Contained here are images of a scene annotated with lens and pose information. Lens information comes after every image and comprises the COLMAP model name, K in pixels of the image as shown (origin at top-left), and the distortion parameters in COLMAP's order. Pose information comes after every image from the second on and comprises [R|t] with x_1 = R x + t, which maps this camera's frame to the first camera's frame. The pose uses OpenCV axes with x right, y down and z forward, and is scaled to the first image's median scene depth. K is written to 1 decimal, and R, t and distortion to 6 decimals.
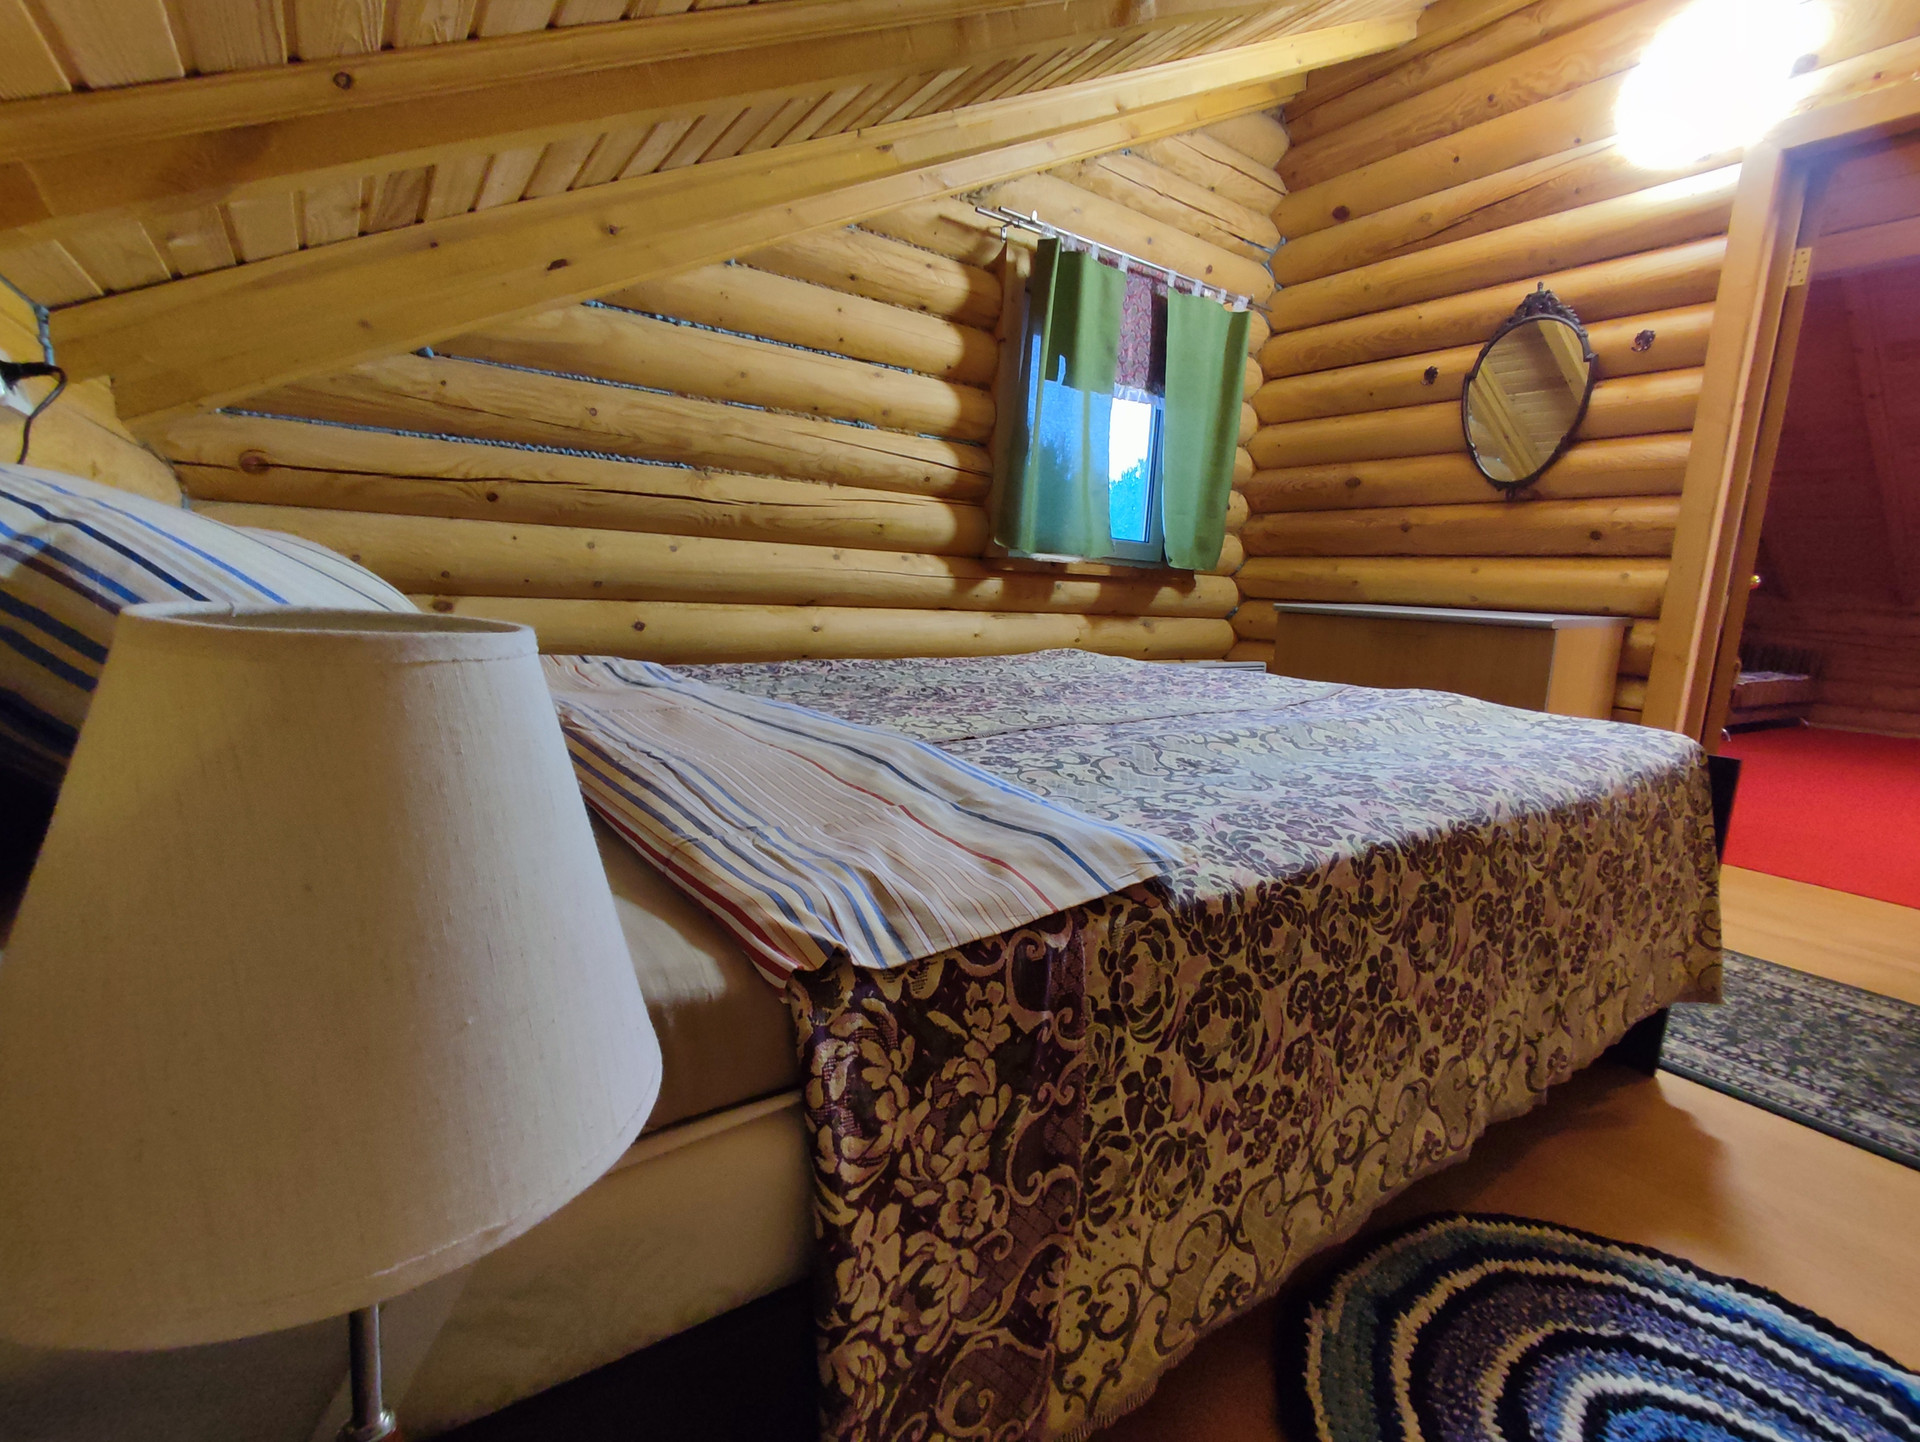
lens RADIAL K [[873.6, 0, 956.4], [0, 873.6, 726.4], [0, 0, 1]] dist [-0.004865, -0.001683]
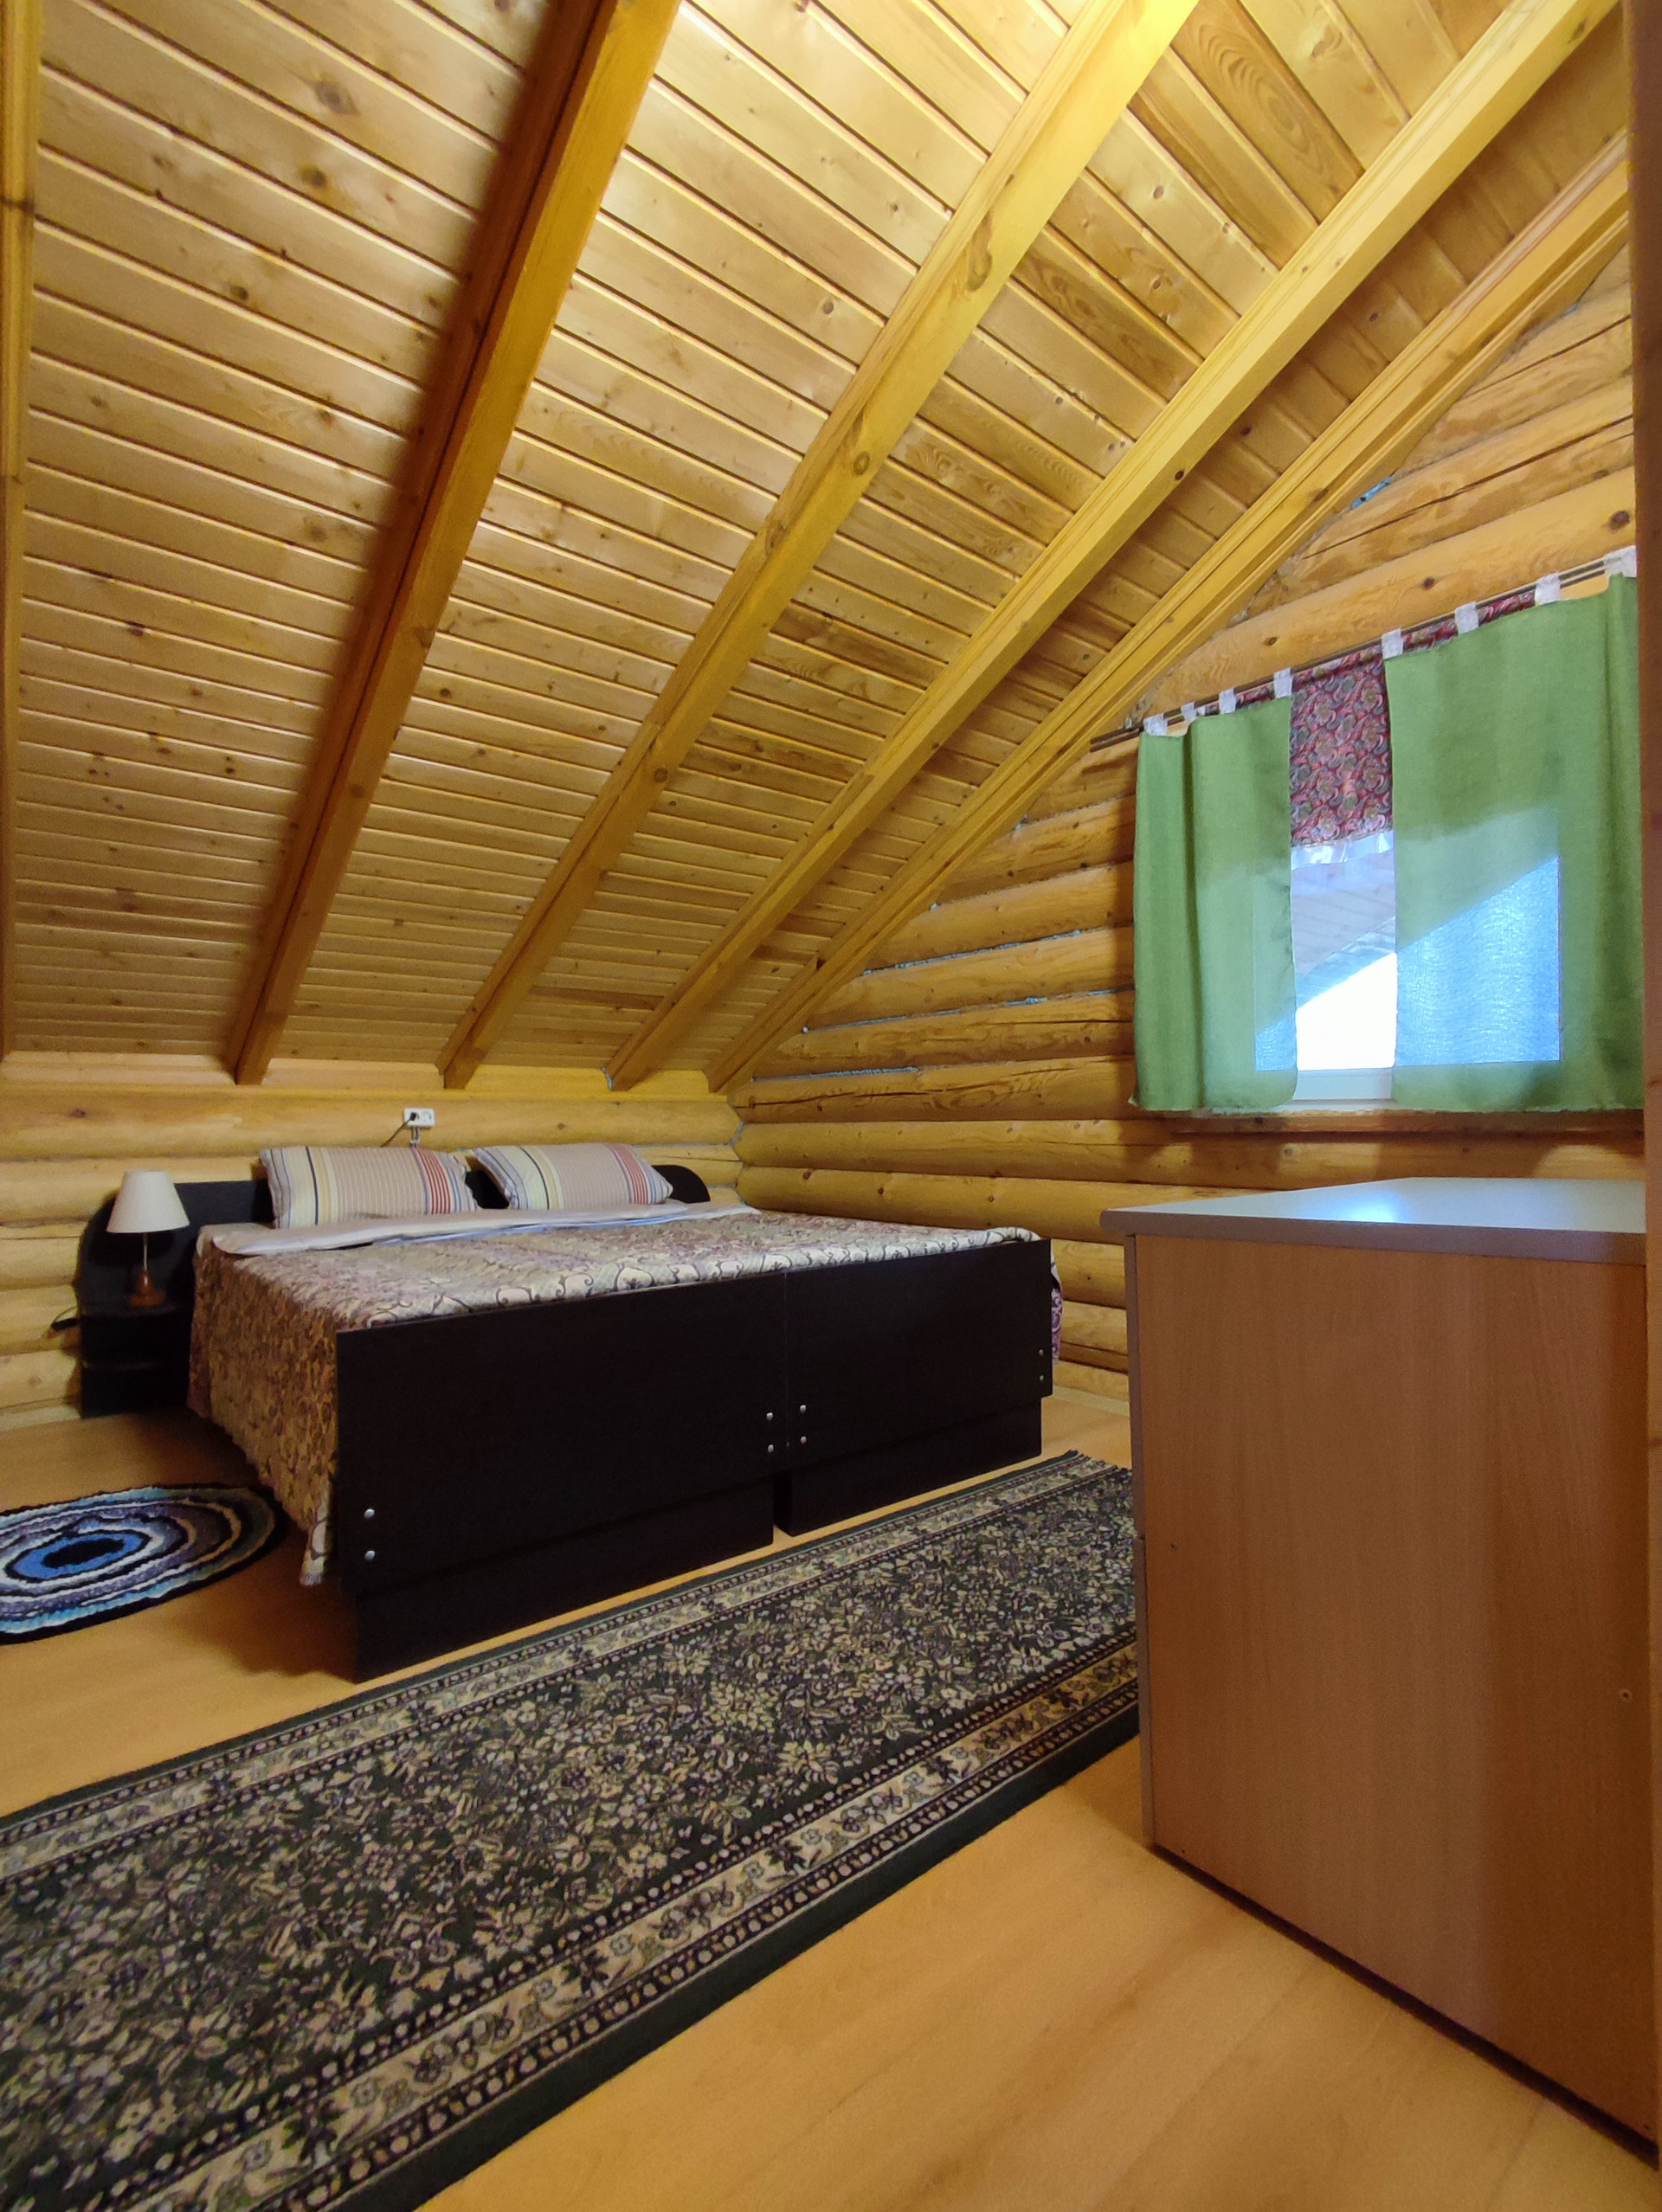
lens RADIAL K [[1006.6, 0, 829.3], [0, 1006.6, 1106.9], [0, 0, 1]] dist [-0.004865, -0.001683]
pose [[0.068238, -0.064995, -0.995550, 1.202157], [-0.141839, 0.987108, -0.074166, -0.119451], [0.987535, 0.146268, 0.058139, 0.834271]]
